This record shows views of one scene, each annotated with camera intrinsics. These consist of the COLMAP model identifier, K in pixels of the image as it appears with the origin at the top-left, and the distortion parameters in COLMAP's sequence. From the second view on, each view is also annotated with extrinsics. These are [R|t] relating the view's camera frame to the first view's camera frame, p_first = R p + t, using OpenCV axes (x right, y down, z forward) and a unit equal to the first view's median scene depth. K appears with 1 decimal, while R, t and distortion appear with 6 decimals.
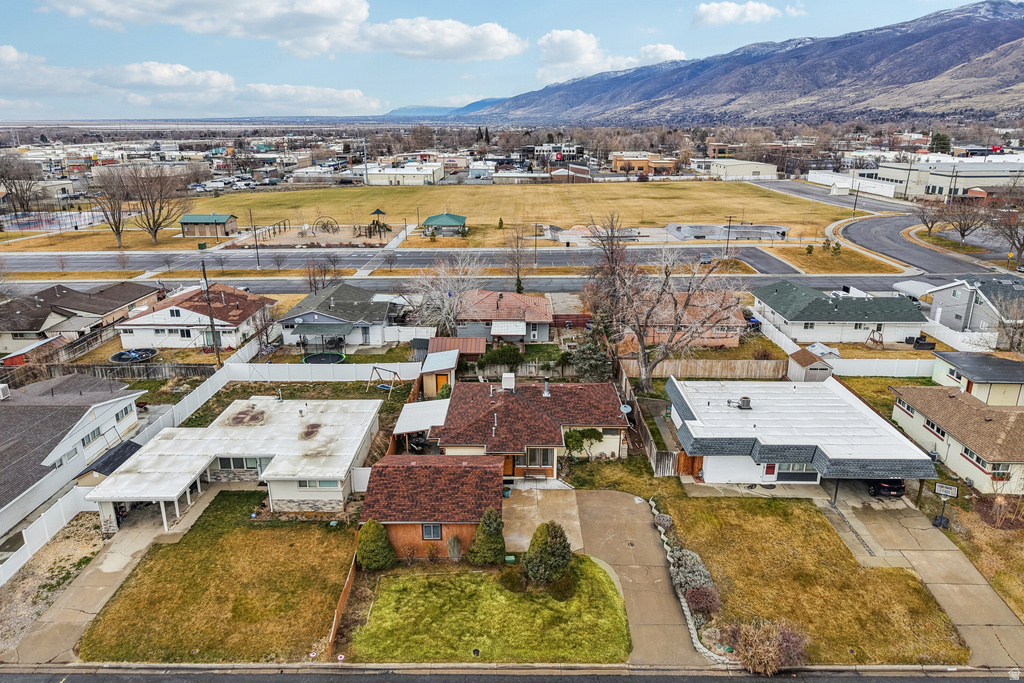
lens RADIAL K [[691.7, 0, 513.9], [0, 691.7, 341.1], [0, 0, 1]] dist [0.028308, -0.026457]
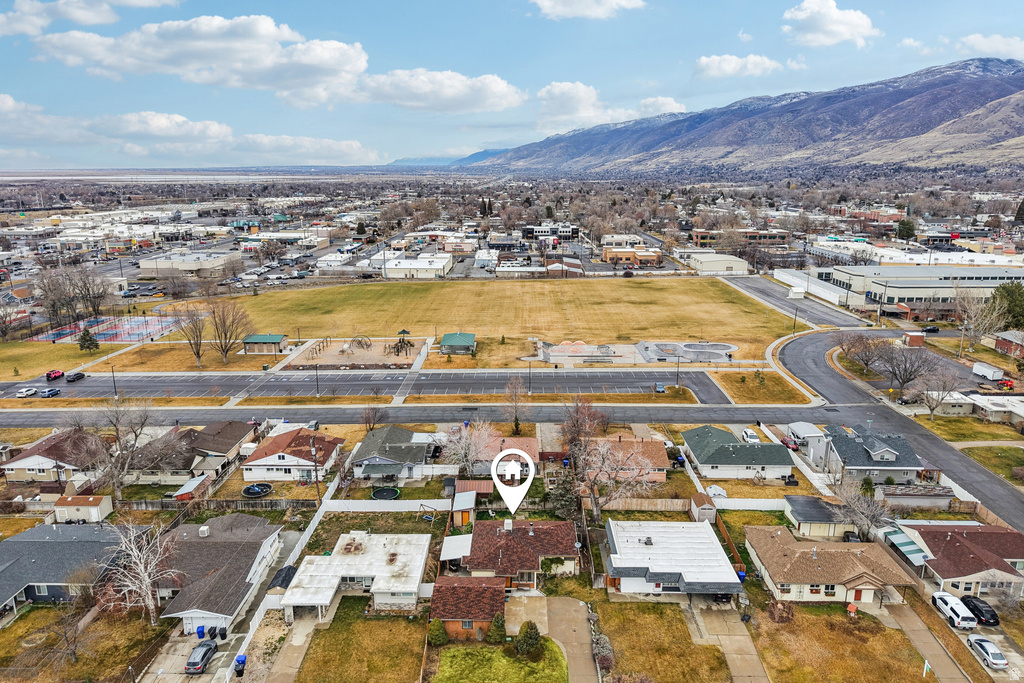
lens RADIAL K [[695.7, 0, 510.2], [0, 695.7, 339.8], [0, 0, 1]] dist [0.025732, -0.026921]
pose [[0.999973, 0.001298, -0.007199, 0.008793], [-0.001789, 0.997641, -0.068628, -0.282389], [0.007092, 0.068639, 0.997616, -0.728255]]
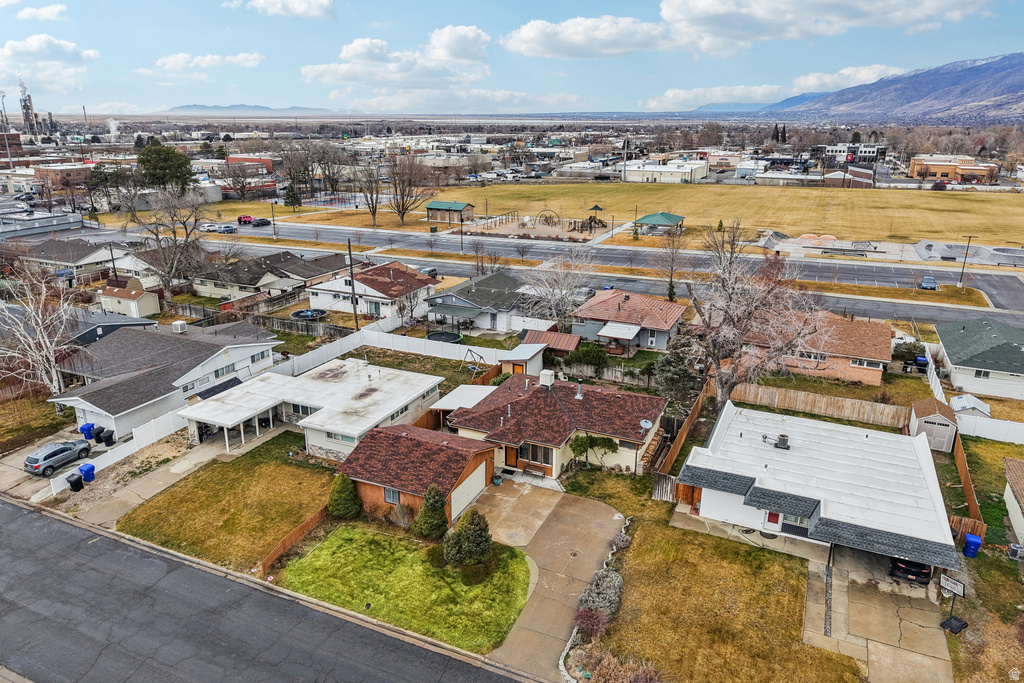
lens RADIAL K [[693.8, 0, 511.0], [0, 693.8, 334.9], [0, 0, 1]] dist [0.038179, -0.040216]
pose [[0.914119, 0.127623, -0.384837, 0.343954], [-0.129221, 0.991376, 0.021825, -0.021613], [0.384303, 0.029779, 0.922726, 0.033599]]
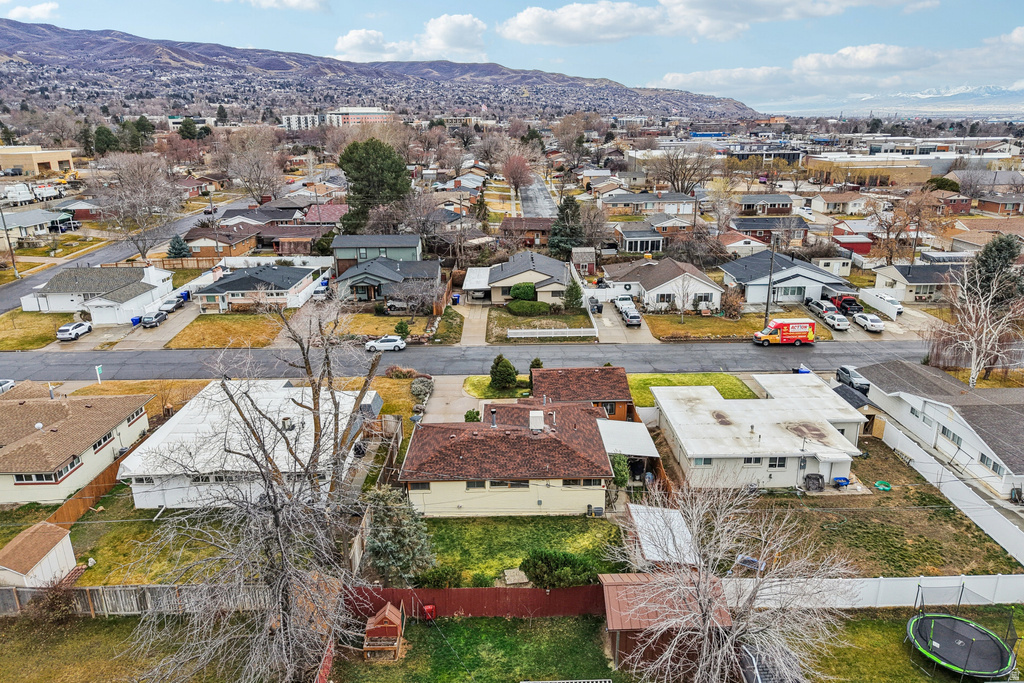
lens RADIAL K [[699.5, 0, 516.7], [0, 699.5, 335.4], [0, 0, 1]] dist [0.027496, -0.023553]
pose [[-0.999535, 0.018812, -0.023993, 0.038711], [0.001688, 0.819889, 0.572519, -0.566530], [0.030441, 0.572213, -0.819540, 1.743115]]
